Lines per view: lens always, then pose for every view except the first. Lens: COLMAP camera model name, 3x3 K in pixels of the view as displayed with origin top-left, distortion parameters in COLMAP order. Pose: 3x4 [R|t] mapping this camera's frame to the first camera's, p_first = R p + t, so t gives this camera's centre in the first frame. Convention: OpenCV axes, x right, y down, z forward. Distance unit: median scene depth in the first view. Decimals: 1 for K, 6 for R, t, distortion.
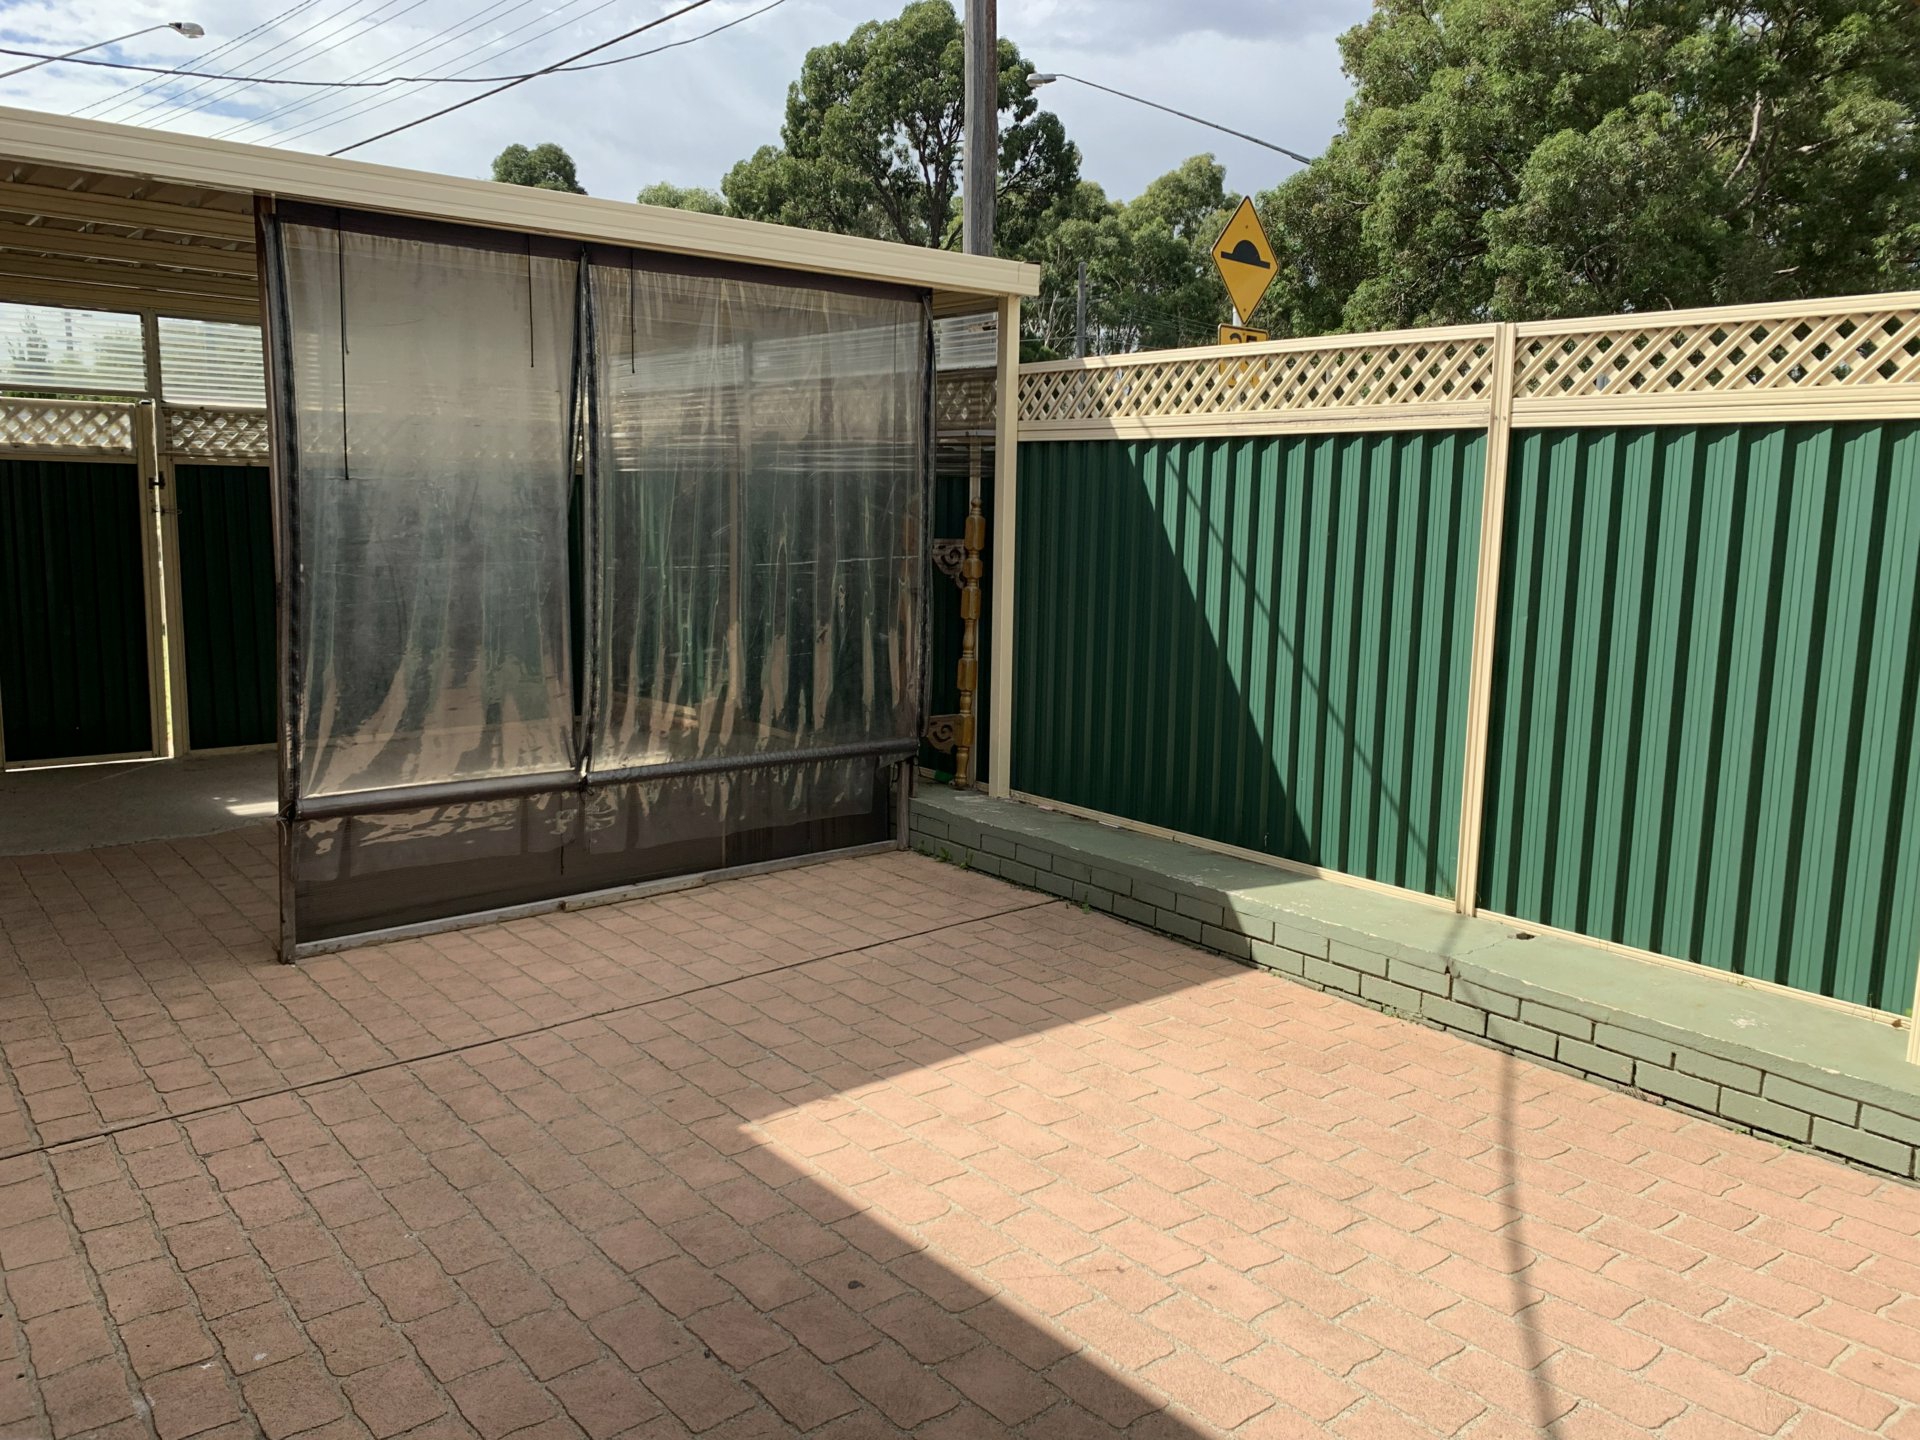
lens RADIAL K [[1506.5, 0, 1022.8], [0, 1506.5, 718.9], [0, 0, 1]] dist [0.106253, -0.239122]
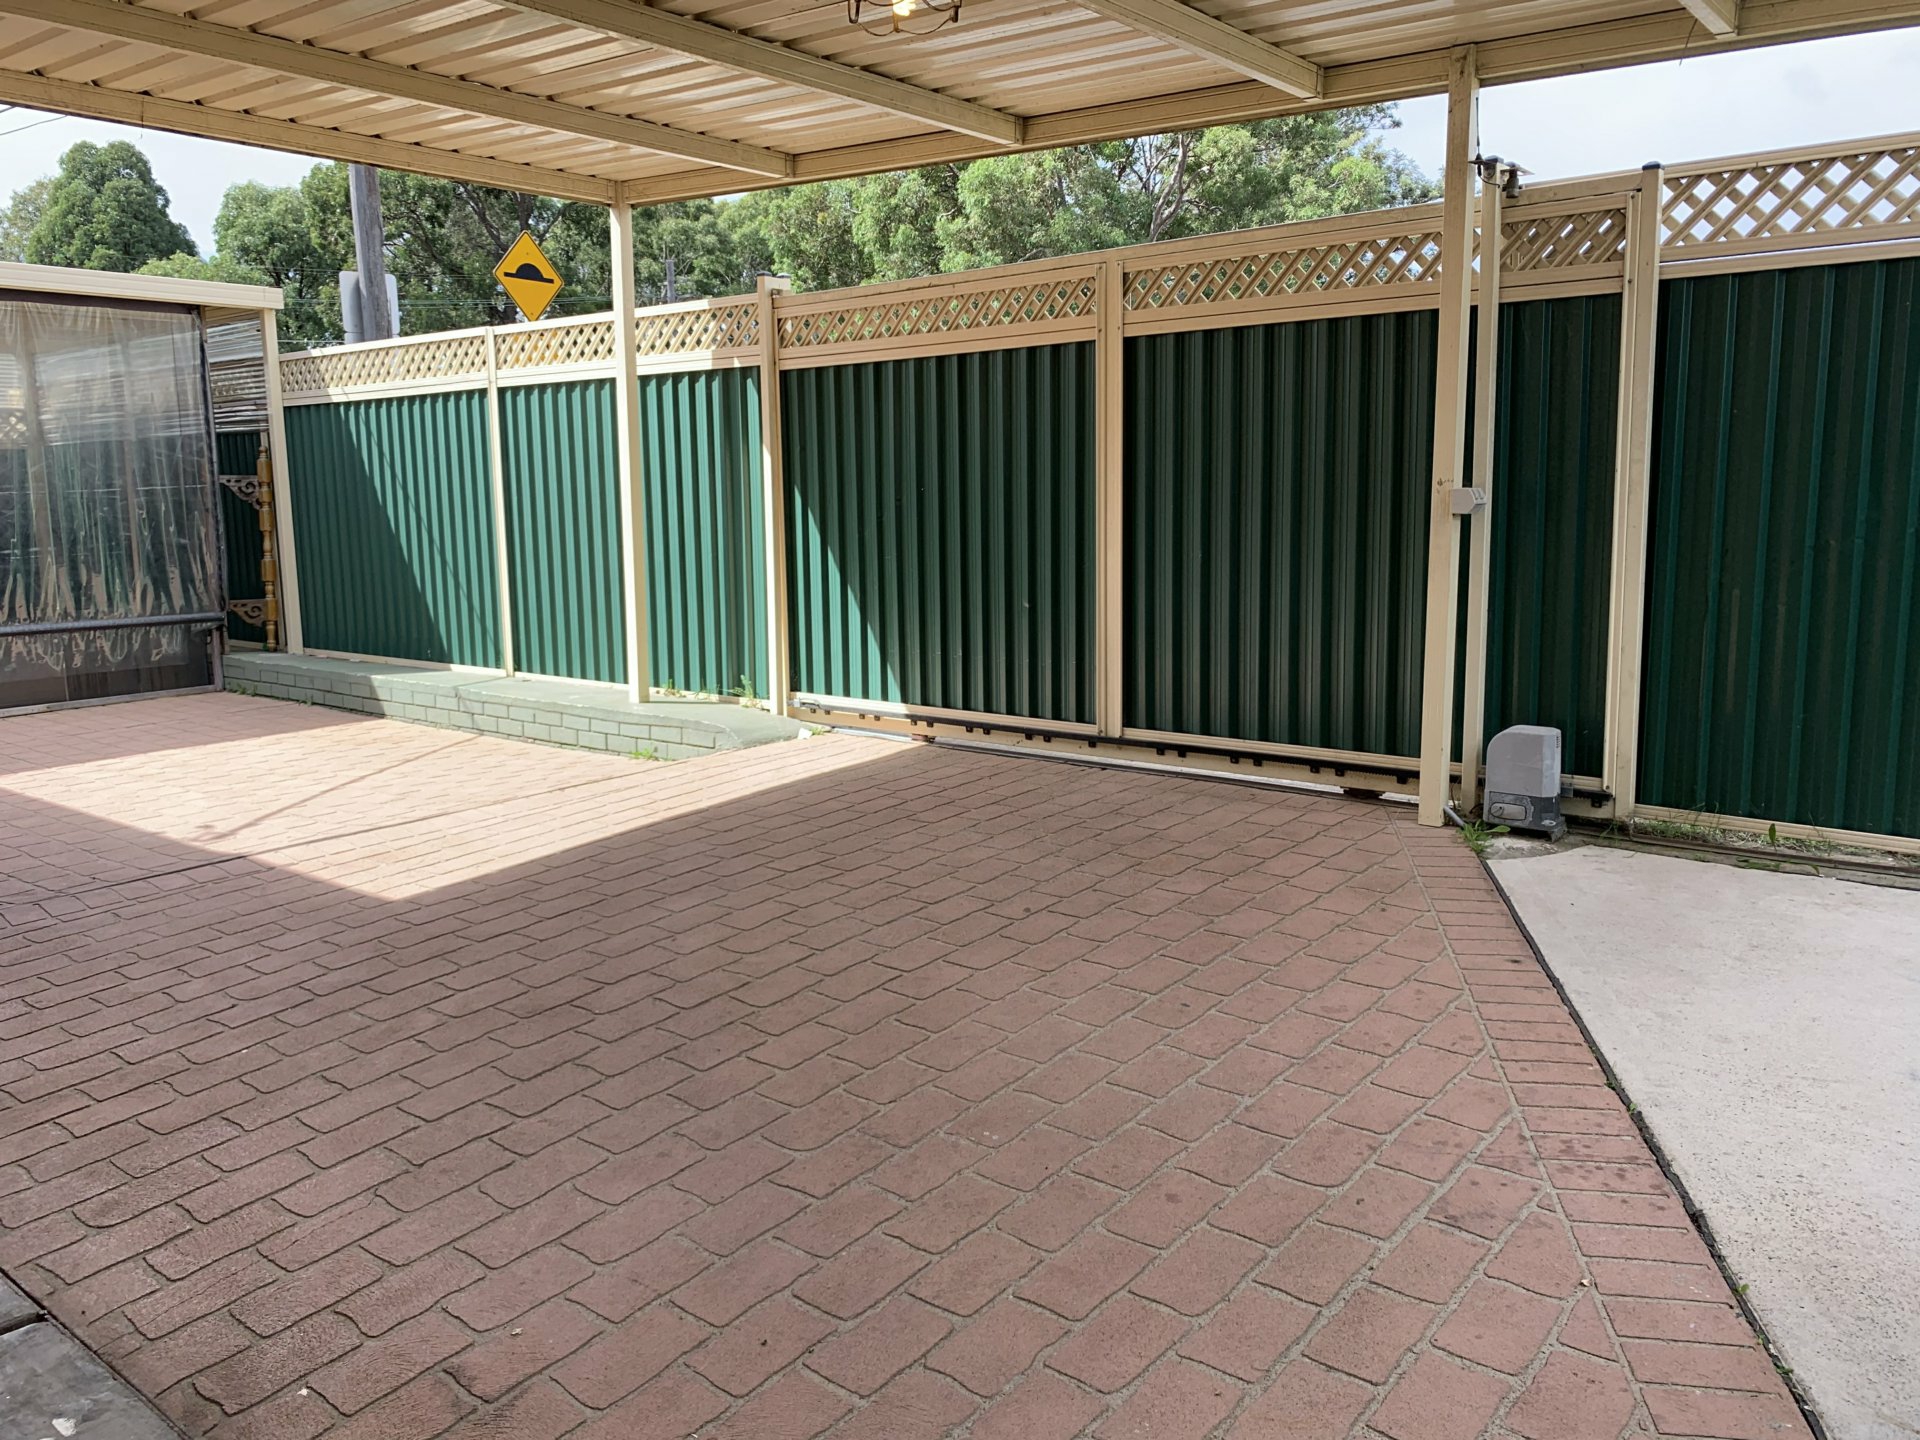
lens RADIAL K [[1464.7, 0, 958.4], [0, 1464.7, 682.1], [0, 0, 1]] dist [0.015656, -0.008914]
pose [[0.980029, -0.059498, 0.189743, 0.355685], [0.061366, 0.998107, -0.003977, 0.130300], [-0.189147, 0.015541, 0.981826, -0.523866]]
